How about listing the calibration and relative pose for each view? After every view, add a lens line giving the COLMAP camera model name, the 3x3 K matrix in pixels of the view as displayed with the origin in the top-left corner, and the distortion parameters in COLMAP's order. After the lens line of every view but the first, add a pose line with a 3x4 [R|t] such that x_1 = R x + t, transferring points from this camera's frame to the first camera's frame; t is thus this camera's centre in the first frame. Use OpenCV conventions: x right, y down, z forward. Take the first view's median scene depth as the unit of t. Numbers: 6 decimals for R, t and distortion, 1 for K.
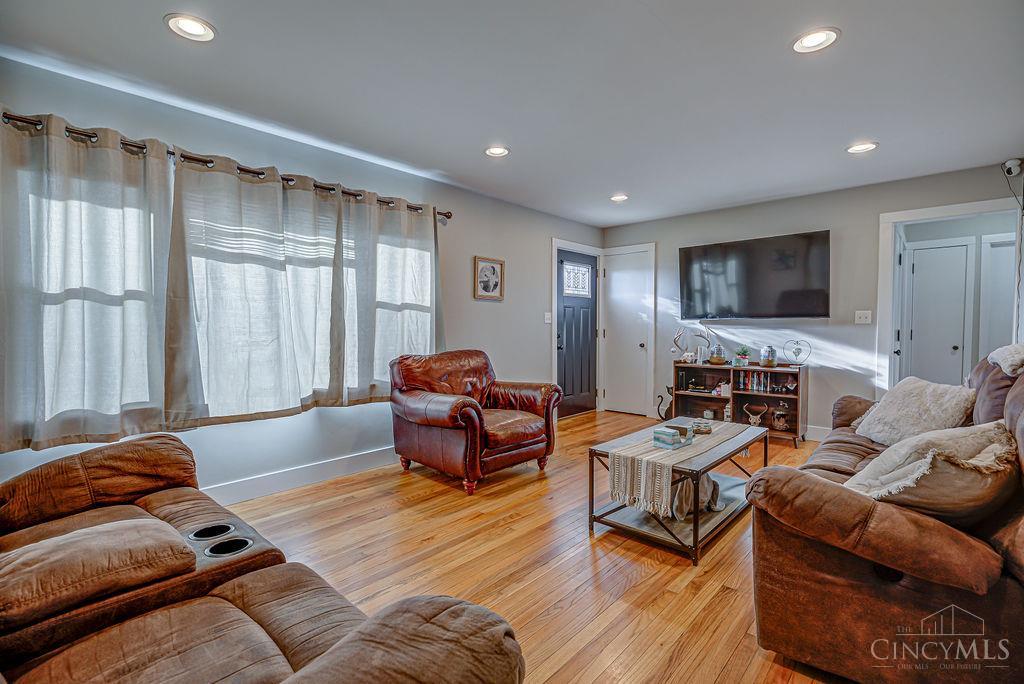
lens RADIAL K [[466.9, 0, 513.7], [0, 466.9, 339.9], [0, 0, 1]] dist [-0.003337, -0.000060]
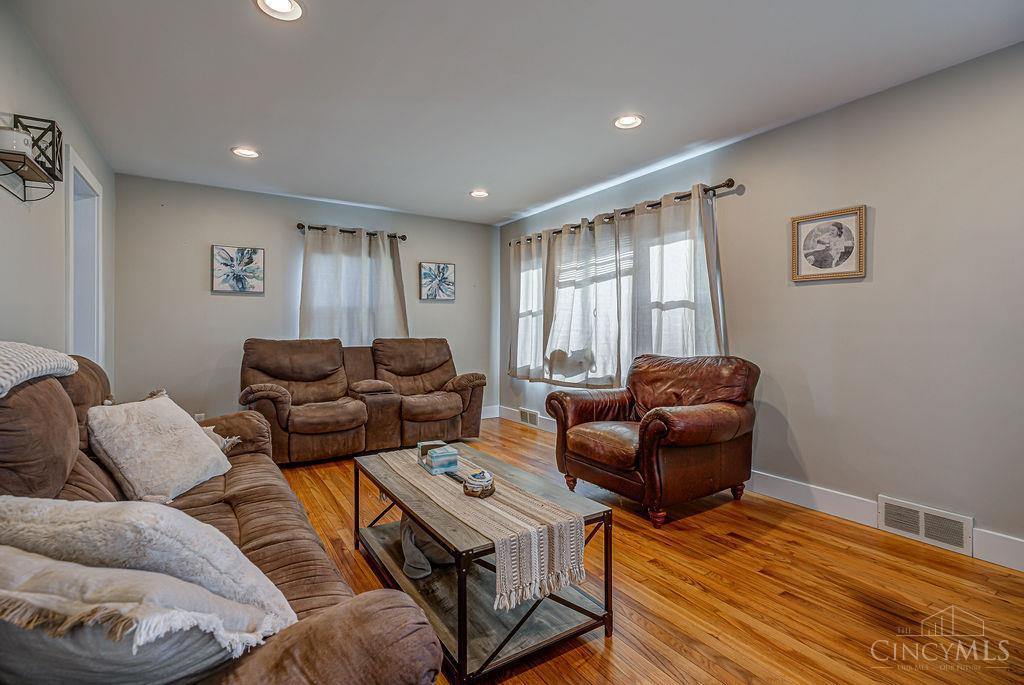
lens RADIAL K [[466.9, 0, 513.7], [0, 466.9, 340.4], [0, 0, 1]] dist [-0.003337, -0.000060]
pose [[-0.242973, 0.020161, -0.969824, 0.789607], [-0.029075, 0.999183, 0.028056, -0.015497], [0.969597, 0.035015, -0.242188, 0.932220]]
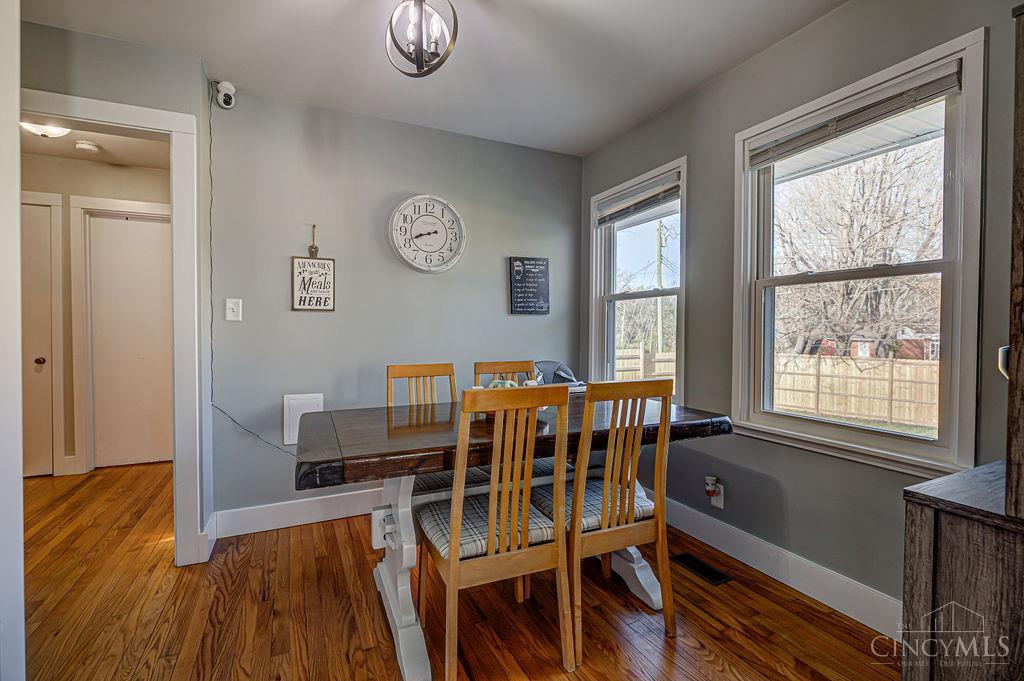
lens RADIAL K [[466.9, 0, 513.7], [0, 466.9, 338.4], [0, 0, 1]] dist [-0.003337, -0.000060]
pose [[0.374021, -0.017639, 0.927253, 0.849793], [0.023550, 0.999677, 0.009517, -0.008430], [-0.927121, 0.018277, 0.374315, 0.195265]]
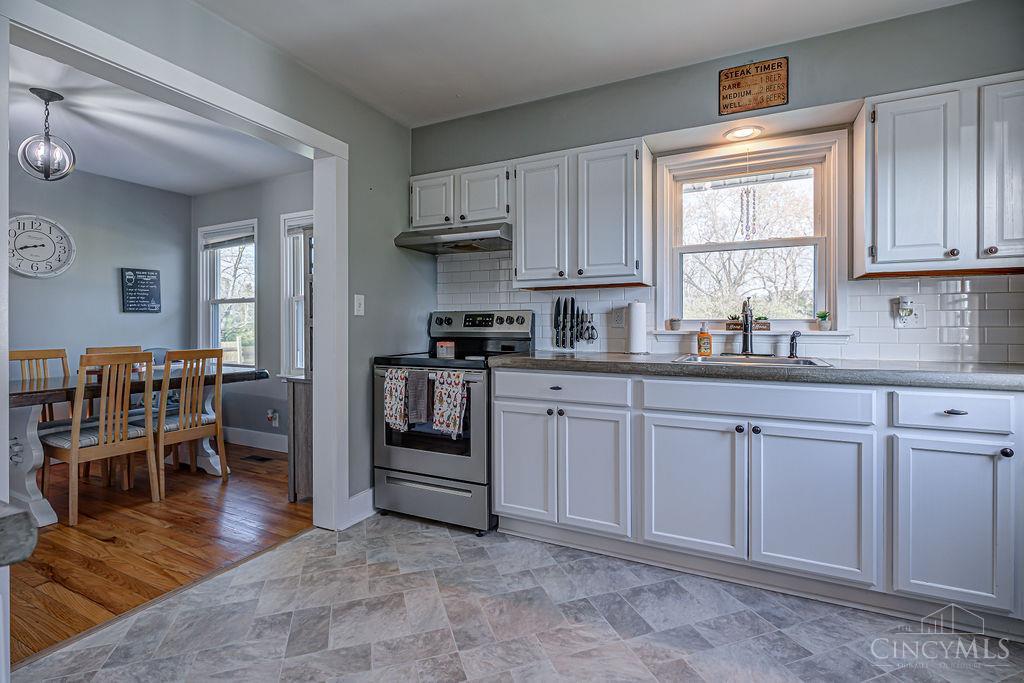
lens RADIAL K [[473.0, 0, 512.8], [0, 473.0, 326.3], [0, 0, 1]] dist [-0.003483, -0.000255]
pose [[-0.274811, -0.001656, 0.961497, 0.315216], [0.029145, 0.999525, 0.010052, 0.003075], [-0.961057, 0.030786, -0.274632, -0.059892]]
